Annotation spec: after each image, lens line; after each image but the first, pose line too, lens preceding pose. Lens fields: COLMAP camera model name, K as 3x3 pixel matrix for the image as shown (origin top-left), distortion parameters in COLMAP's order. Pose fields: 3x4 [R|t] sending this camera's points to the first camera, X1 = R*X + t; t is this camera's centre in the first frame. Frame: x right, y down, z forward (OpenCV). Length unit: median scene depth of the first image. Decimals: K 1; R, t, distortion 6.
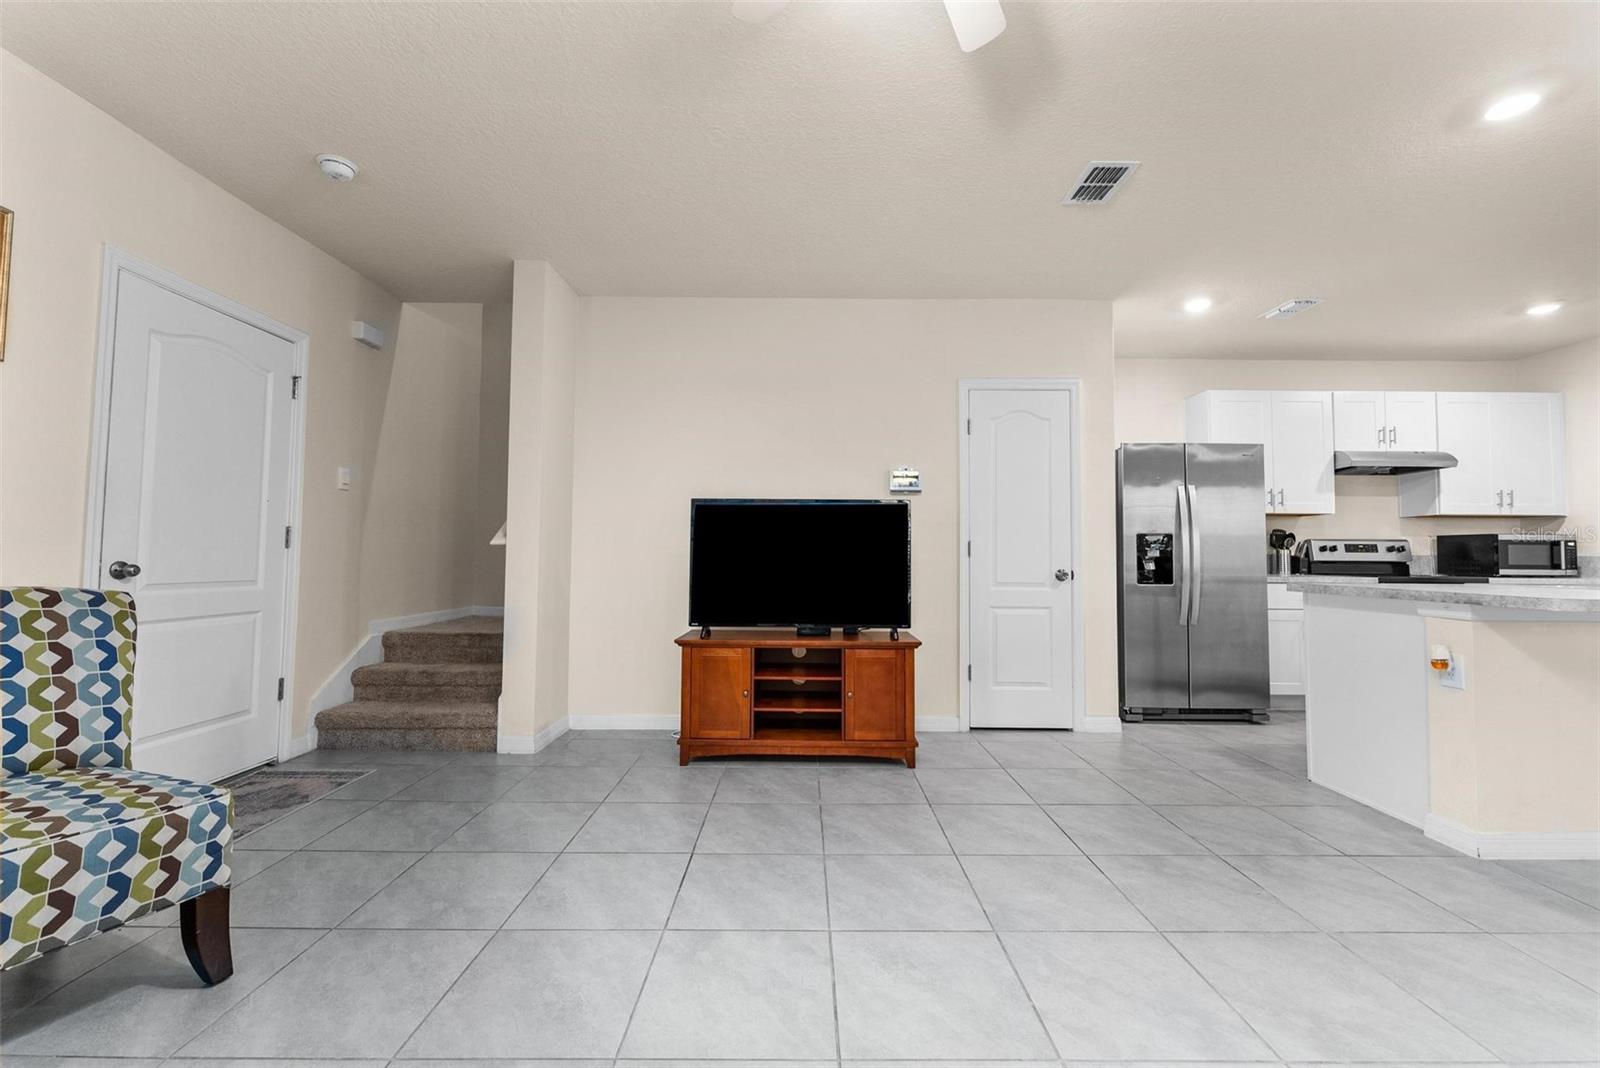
lens RADIAL K [[637.0, 0, 803.8], [0, 637.0, 531.6], [0, 0, 1]] dist [-0.001674, 0.000407]
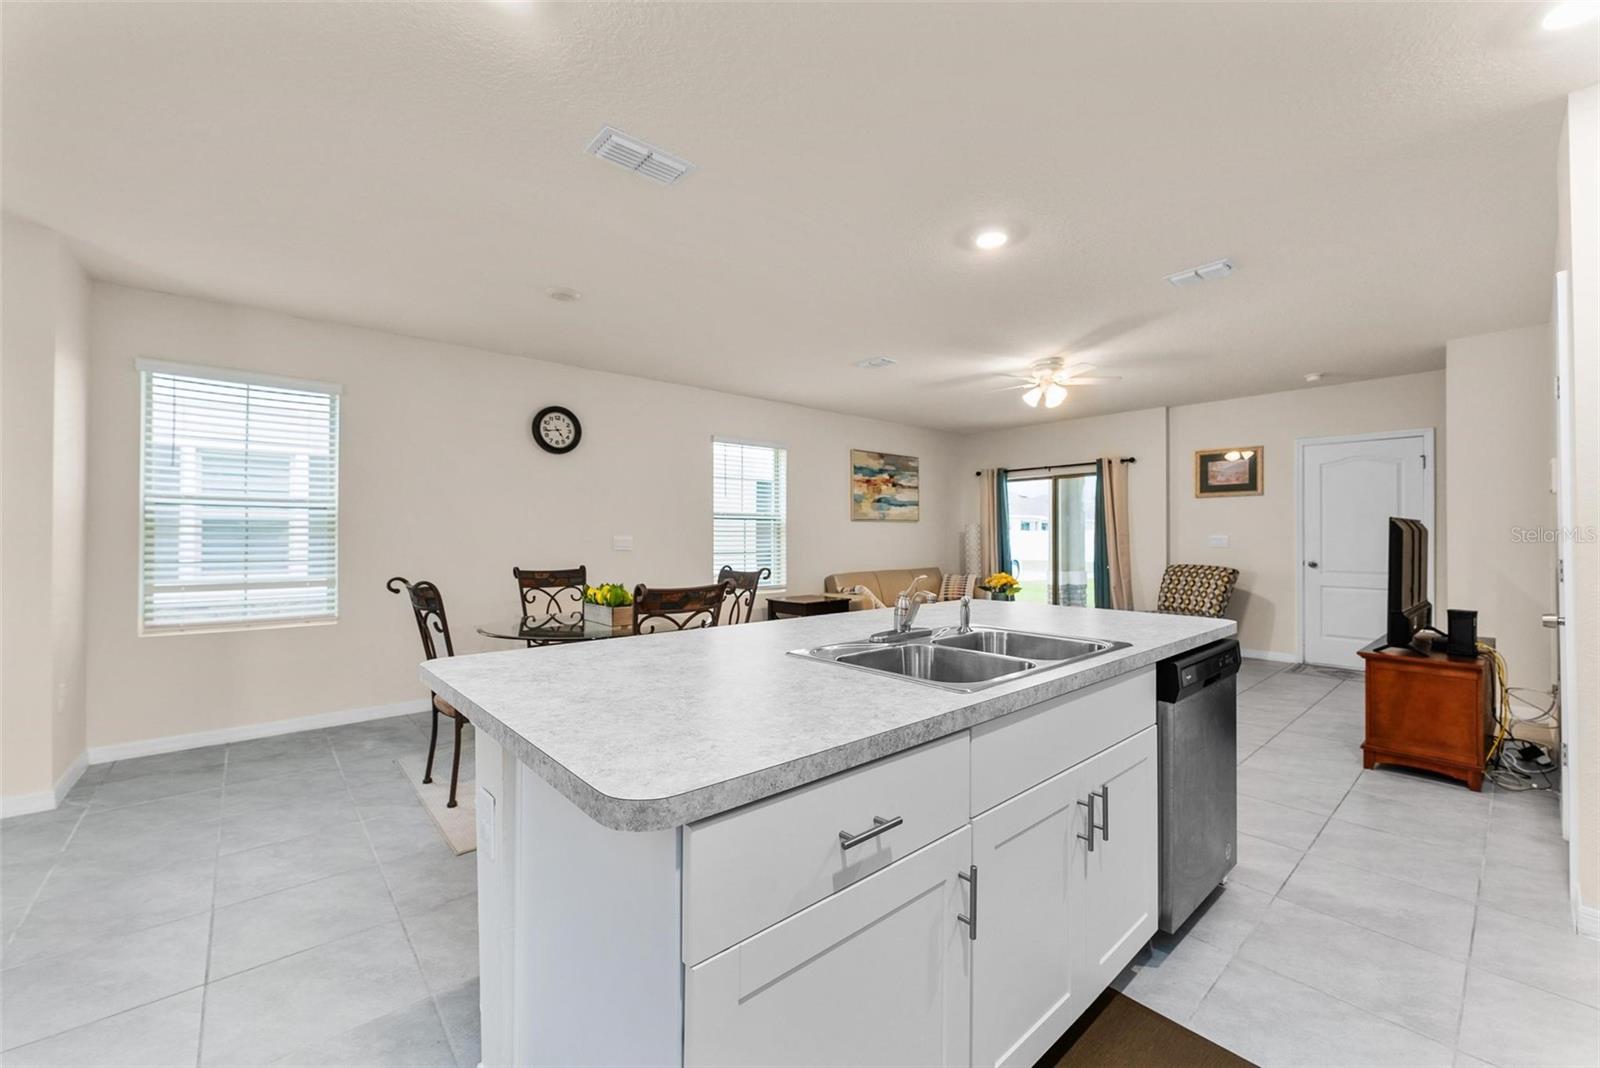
lens RADIAL K [[637.0, 0, 806.7], [0, 637.0, 531.1], [0, 0, 1]] dist [-0.001674, 0.000407]
pose [[-0.751712, -0.011831, -0.659385, 1.249535], [0.022271, 0.998813, -0.043310, -0.002495], [0.659115, -0.047242, -0.750557, 0.941521]]
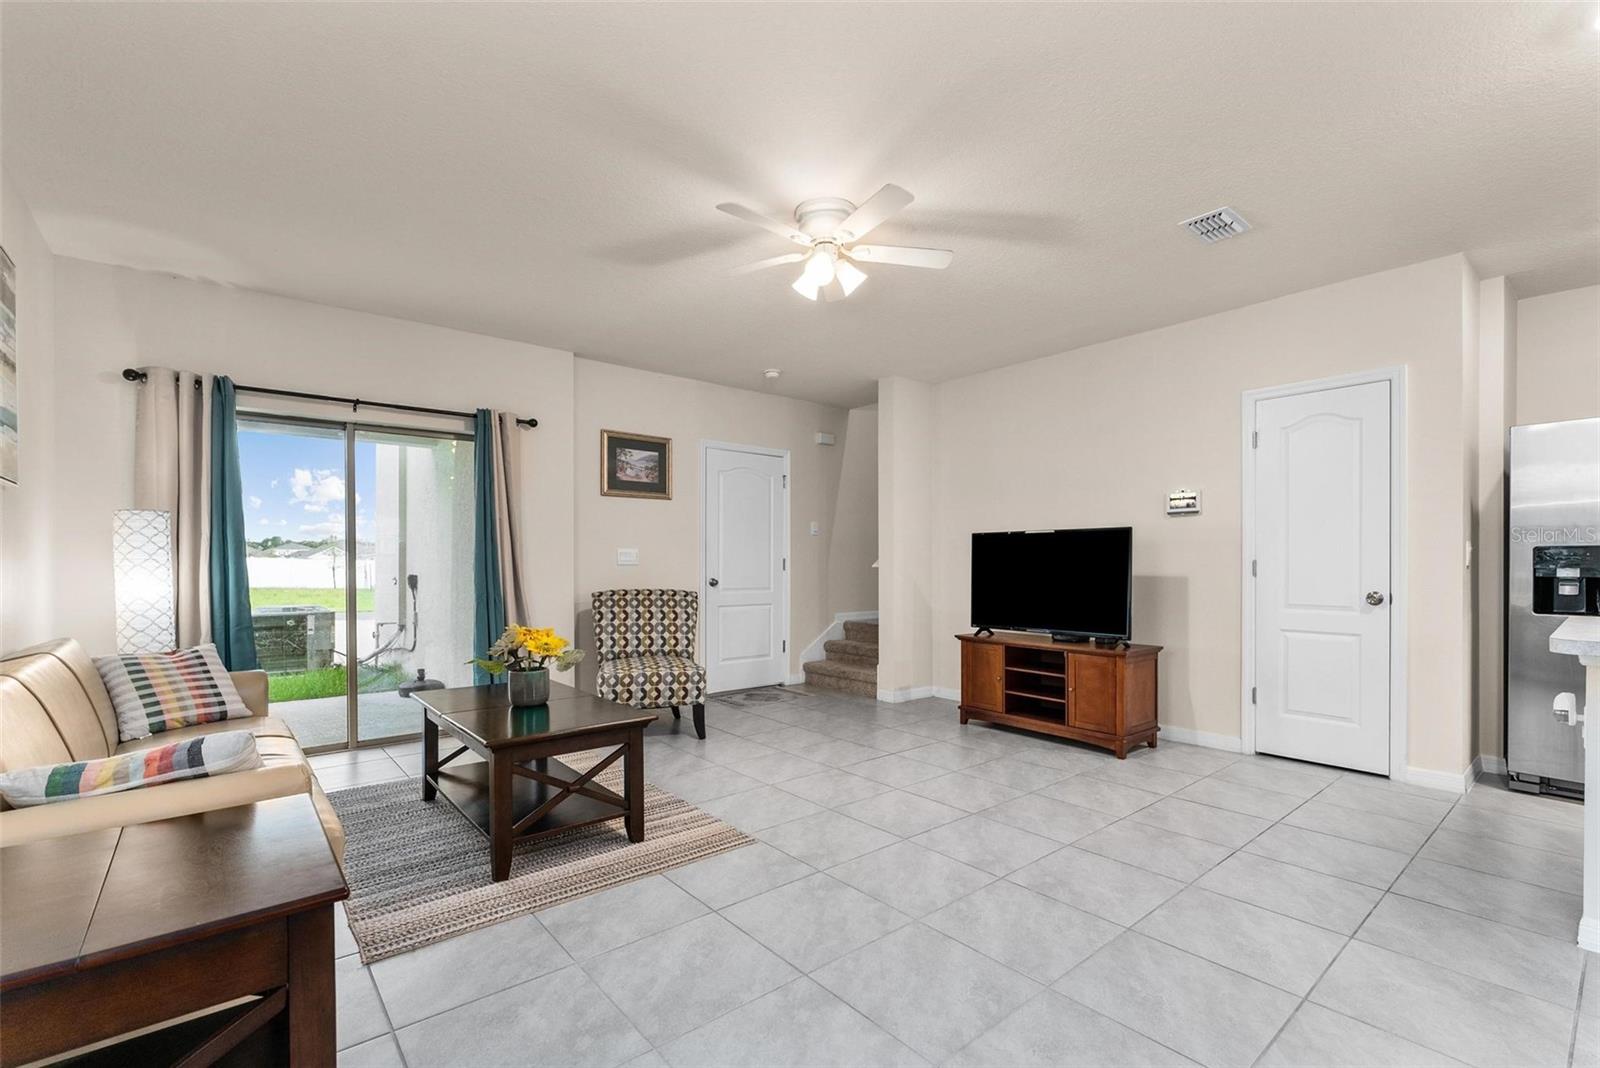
lens RADIAL K [[699.8, 0, 802.3], [0, 699.8, 567.6], [0, 0, 1]] dist [-0.003385, -0.001192]
pose [[0.637518, -0.003005, -0.770430, 0.610372], [0.037627, 0.998921, 0.027240, -0.027307], [0.769516, -0.046355, 0.636942, -0.192542]]
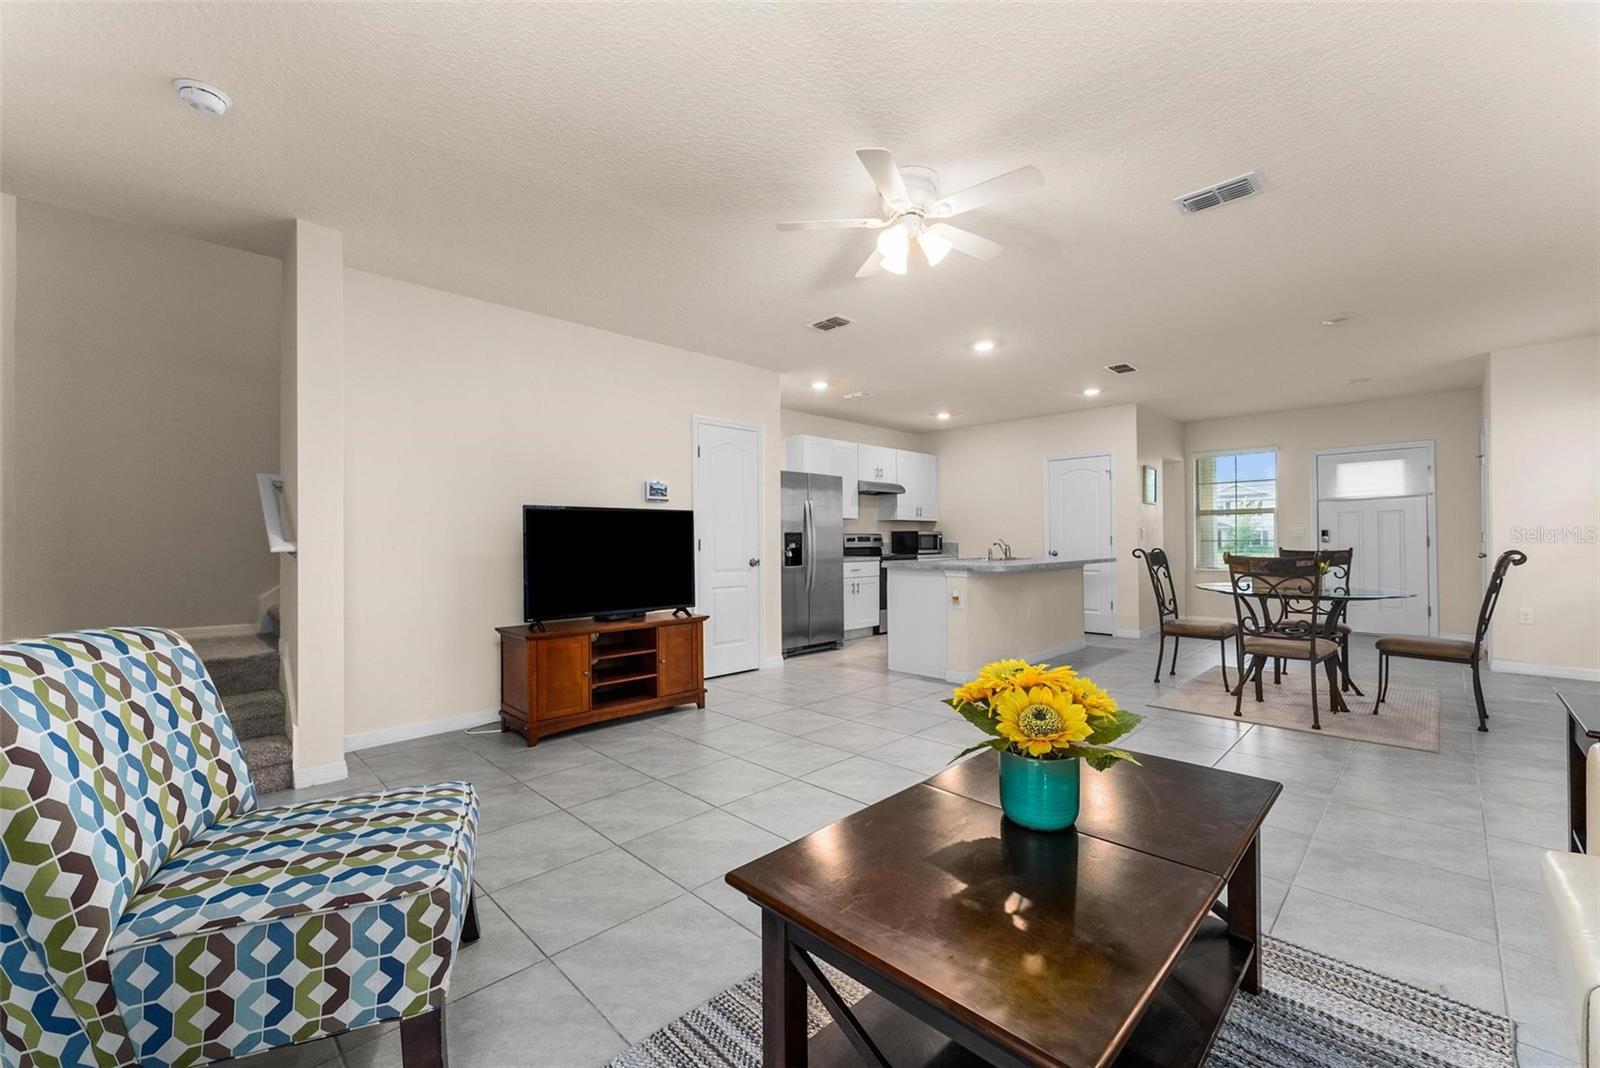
lens RADIAL K [[637.0, 0, 809.3], [0, 637.0, 536.5], [0, 0, 1]] dist [-0.001674, 0.000407]
pose [[0.705924, -0.007712, 0.708245, -0.492860], [-0.016015, 0.999511, 0.026846, -0.028649], [-0.708106, -0.030294, 0.705456, -0.089035]]
